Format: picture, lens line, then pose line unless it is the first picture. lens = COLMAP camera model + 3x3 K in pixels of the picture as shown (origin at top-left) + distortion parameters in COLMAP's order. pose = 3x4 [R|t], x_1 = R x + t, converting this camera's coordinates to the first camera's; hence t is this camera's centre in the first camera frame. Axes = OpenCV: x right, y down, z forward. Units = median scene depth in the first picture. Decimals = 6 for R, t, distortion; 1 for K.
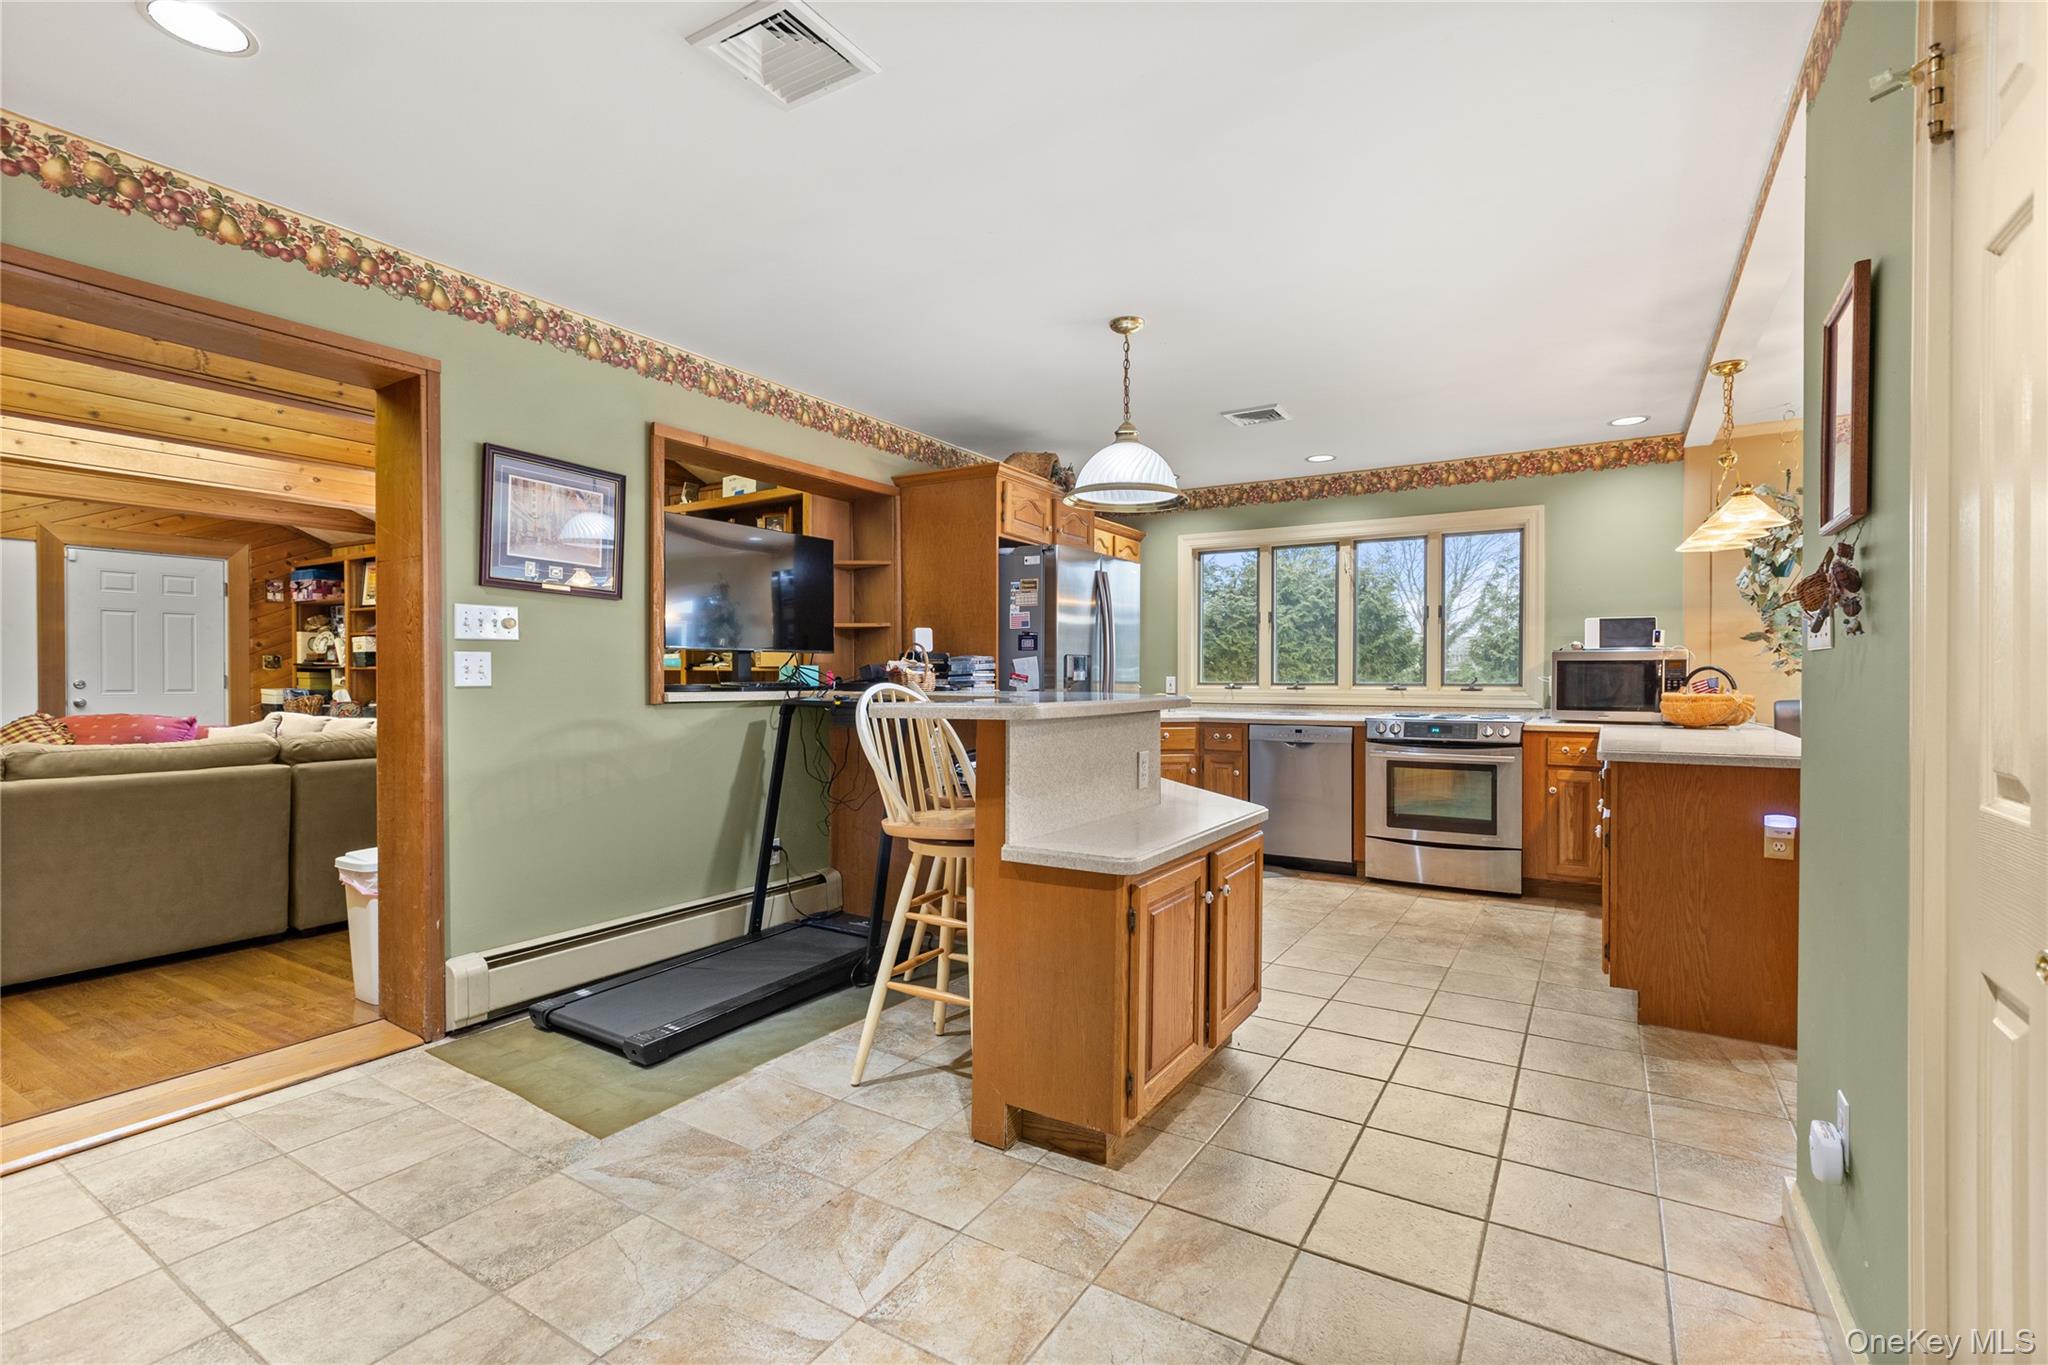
lens RADIAL K [[940.3, 0, 1021.6], [0, 940.3, 687.2], [0, 0, 1]] dist [0.007326, 0.000148]
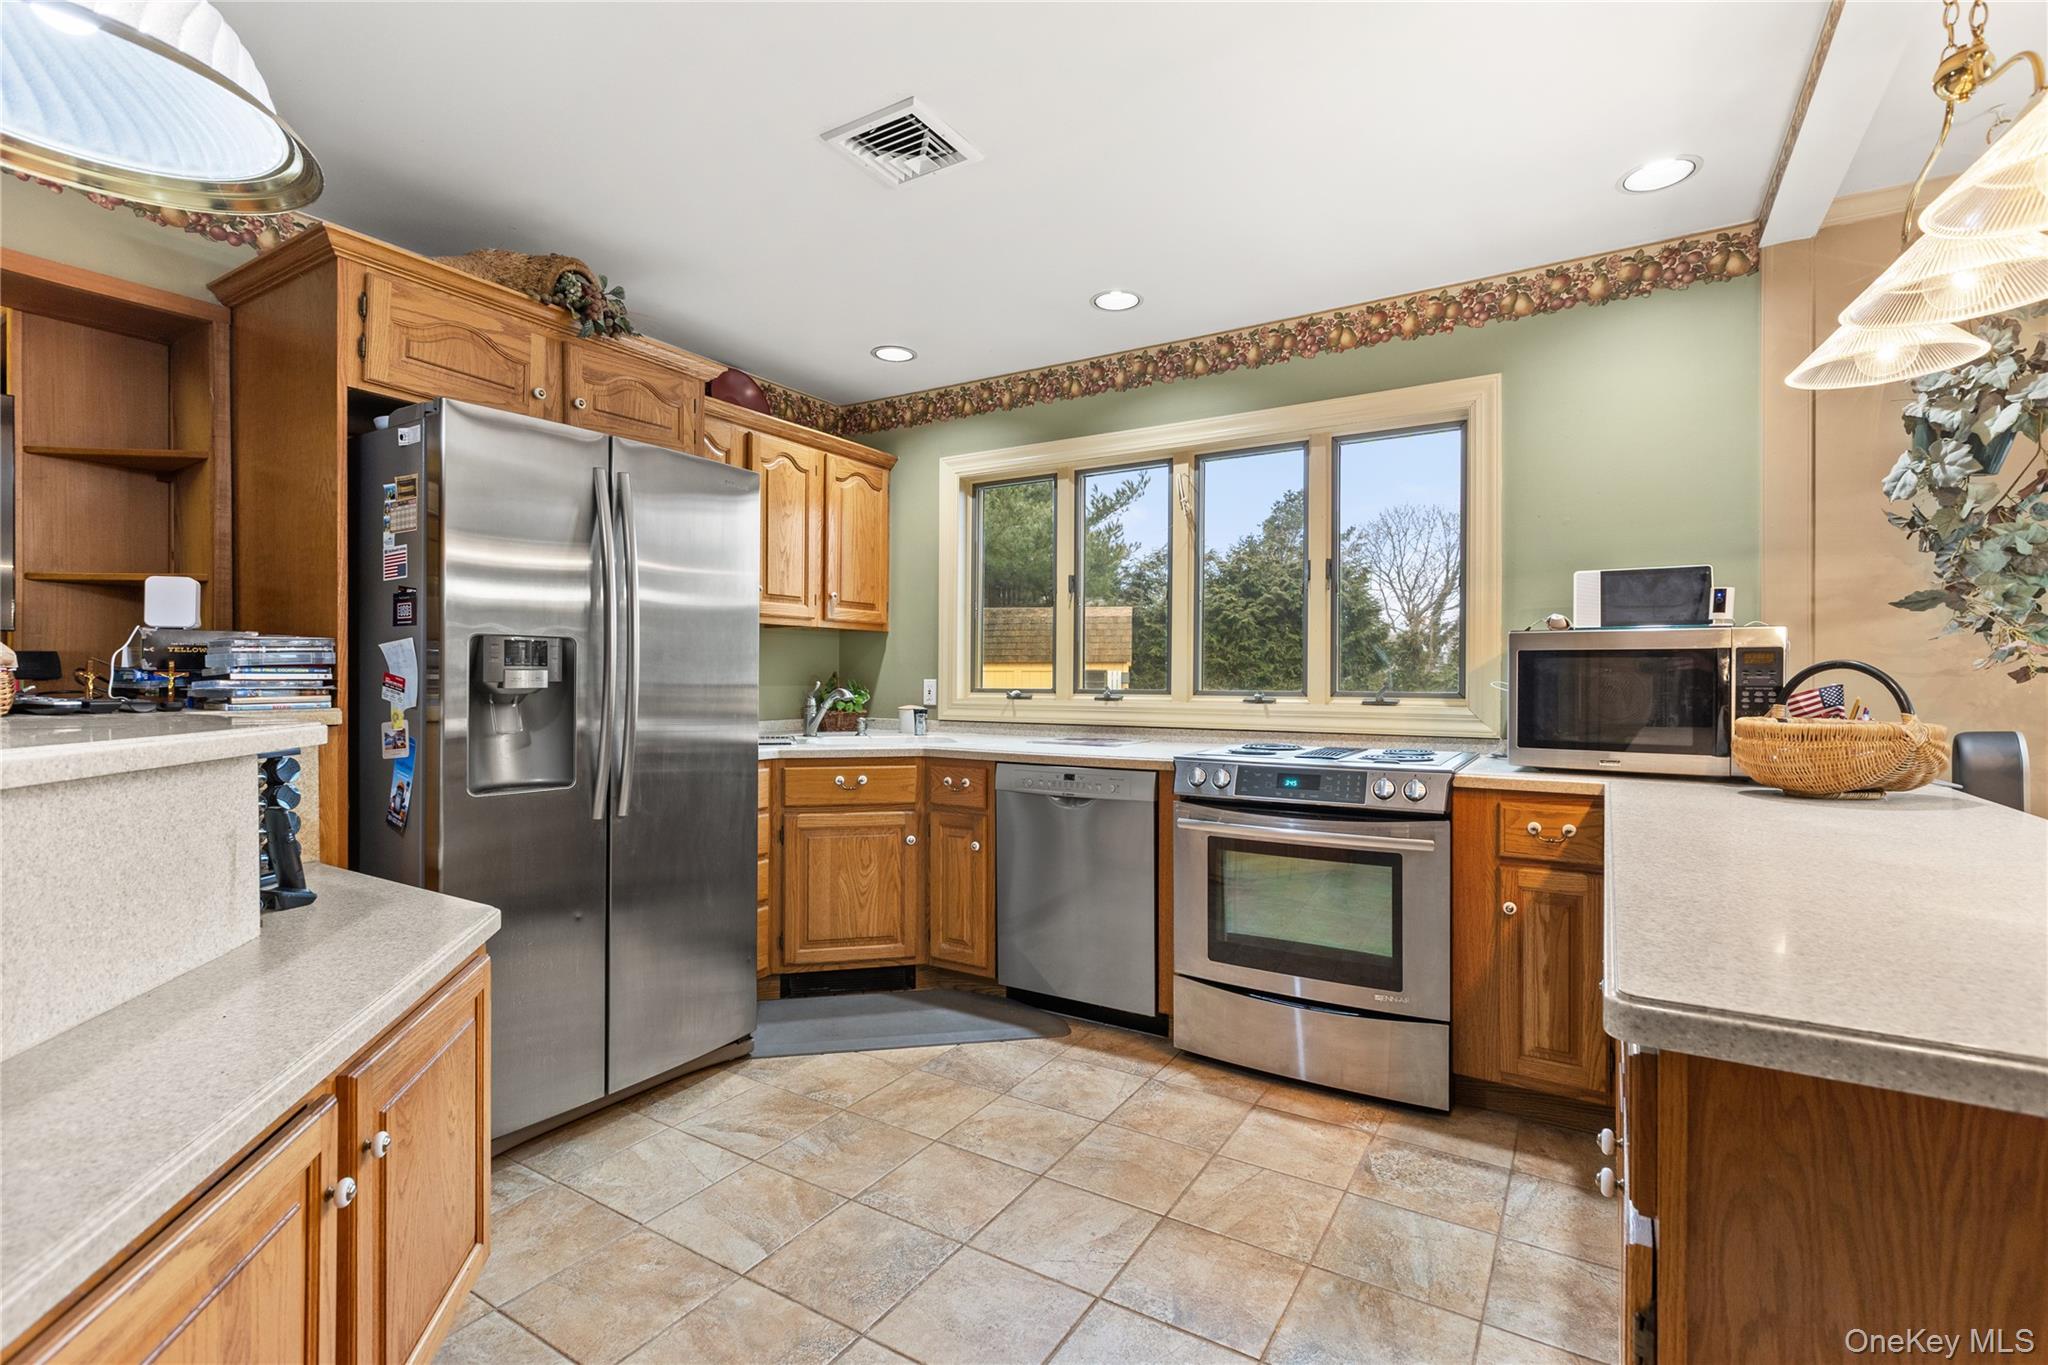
lens RADIAL K [[934.1, 0, 1024.0], [0, 934.1, 682.5], [0, 0, 1]] dist [0.001134, 0.000776]
pose [[0.999998, 0.002094, -0.000216, 0.291456], [-0.002095, 0.999983, -0.005487, -0.007397], [0.000205, 0.005488, 0.999985, 0.479487]]
